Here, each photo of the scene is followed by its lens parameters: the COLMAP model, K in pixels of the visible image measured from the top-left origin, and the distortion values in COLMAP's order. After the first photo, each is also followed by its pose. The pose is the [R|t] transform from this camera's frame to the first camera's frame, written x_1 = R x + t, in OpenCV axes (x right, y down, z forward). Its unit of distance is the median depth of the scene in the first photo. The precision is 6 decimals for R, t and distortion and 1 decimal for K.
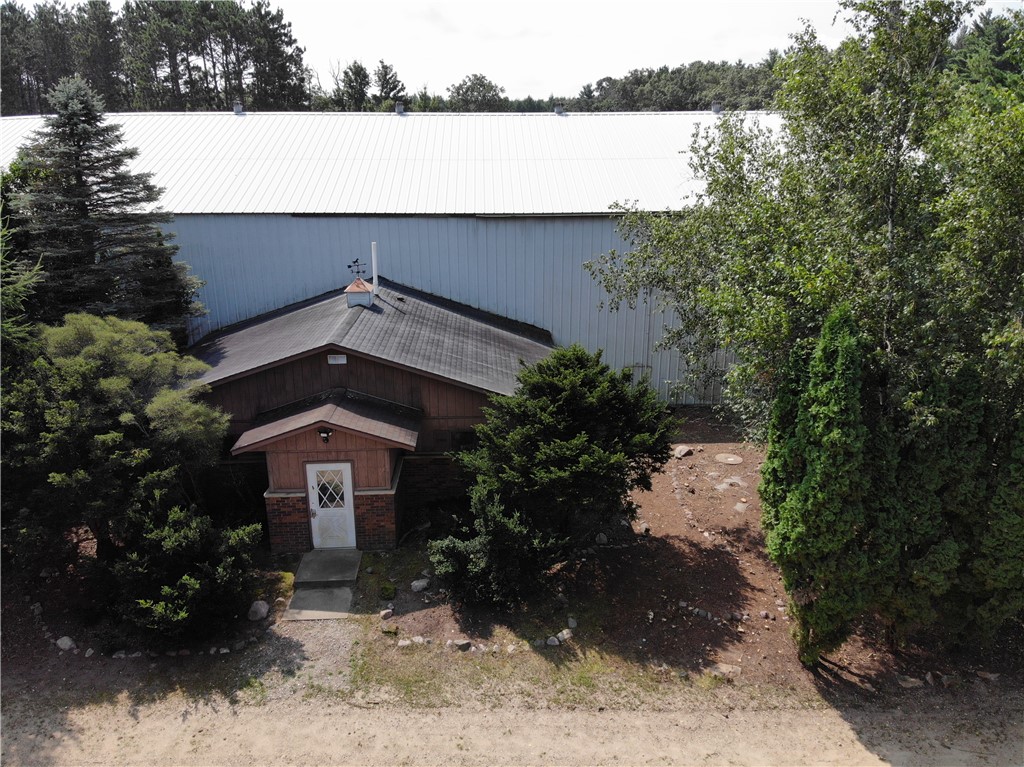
lens RADIAL K [[757.4, 0, 514.5], [0, 757.4, 373.8], [0, 0, 1]] dist [0.107803, -0.196475]
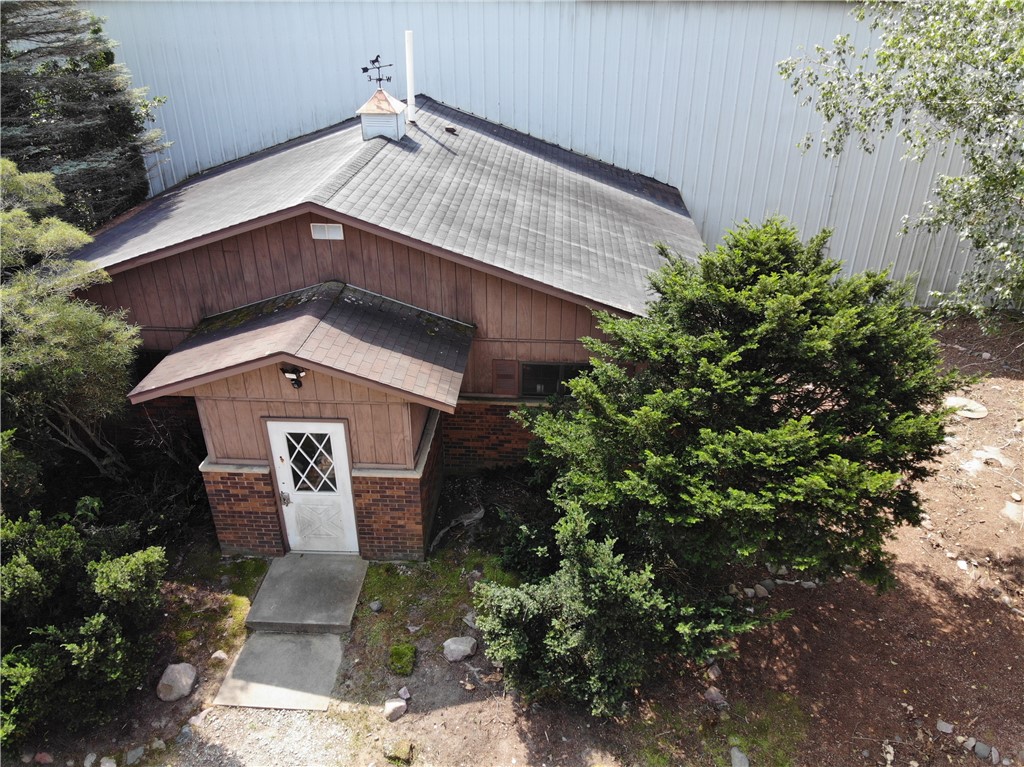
lens RADIAL K [[757.4, 0, 509.5], [0, 757.4, 380.4], [0, 0, 1]] dist [0.107803, -0.196475]
pose [[0.994227, 0.052284, -0.093694, -0.045125], [-0.033081, 0.980072, 0.195868, -0.029974], [0.102068, -0.191638, 0.976144, 0.502350]]
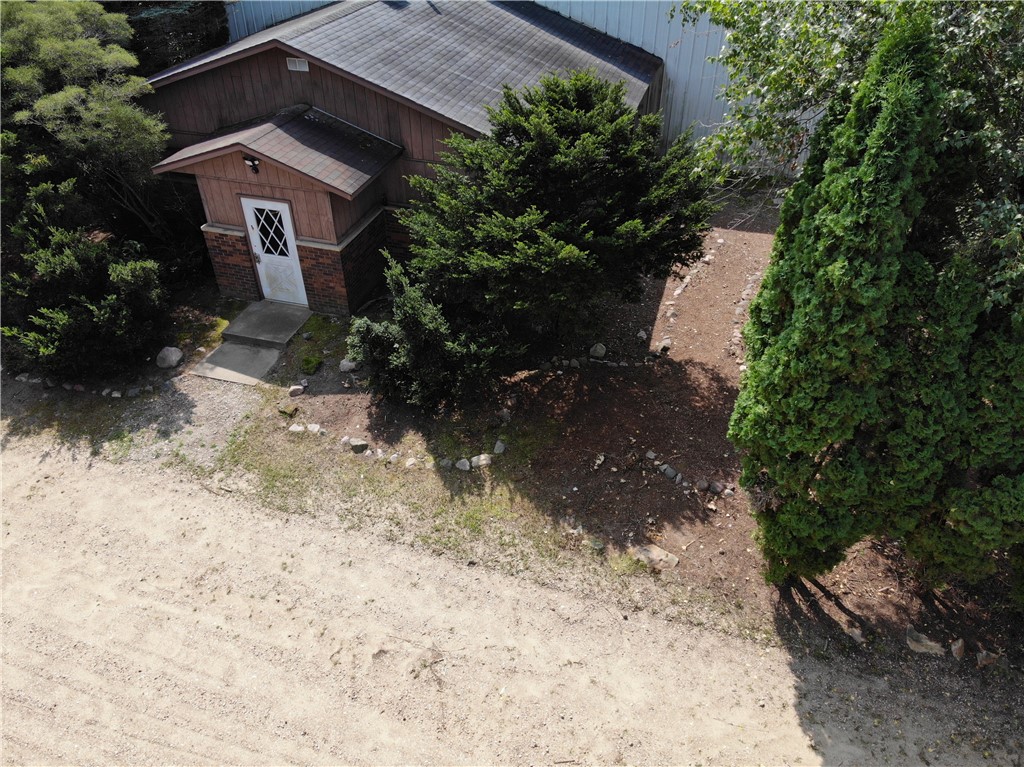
lens RADIAL K [[757.4, 0, 507.7], [0, 757.4, 378.7], [0, 0, 1]] dist [0.107803, -0.196475]
pose [[0.945320, 0.193611, -0.262459, 0.267947], [-0.097043, 0.935261, 0.340396, -0.008258], [0.311372, -0.296314, 0.902910, 0.308241]]
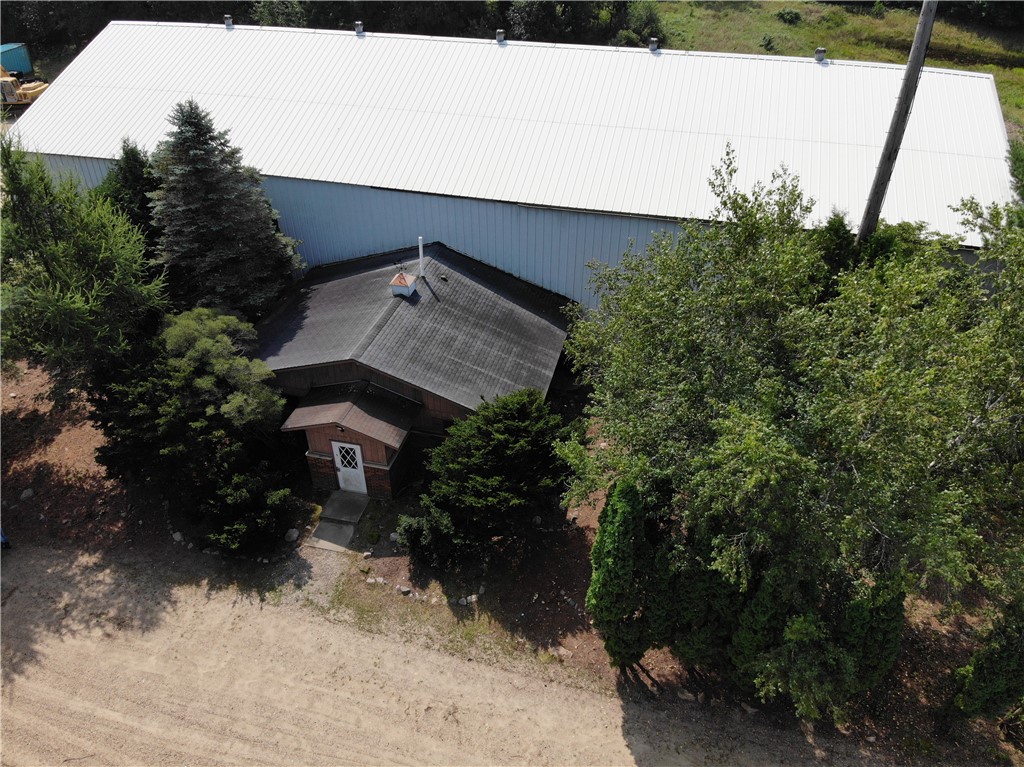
lens RADIAL K [[757.4, 0, 512.1], [0, 757.4, 377.2], [0, 0, 1]] dist [0.107803, -0.196475]
pose [[0.958609, 0.169225, -0.228980, 0.385836], [-0.087714, 0.940616, 0.327944, -0.528100], [0.270879, -0.294286, 0.916526, -0.199817]]
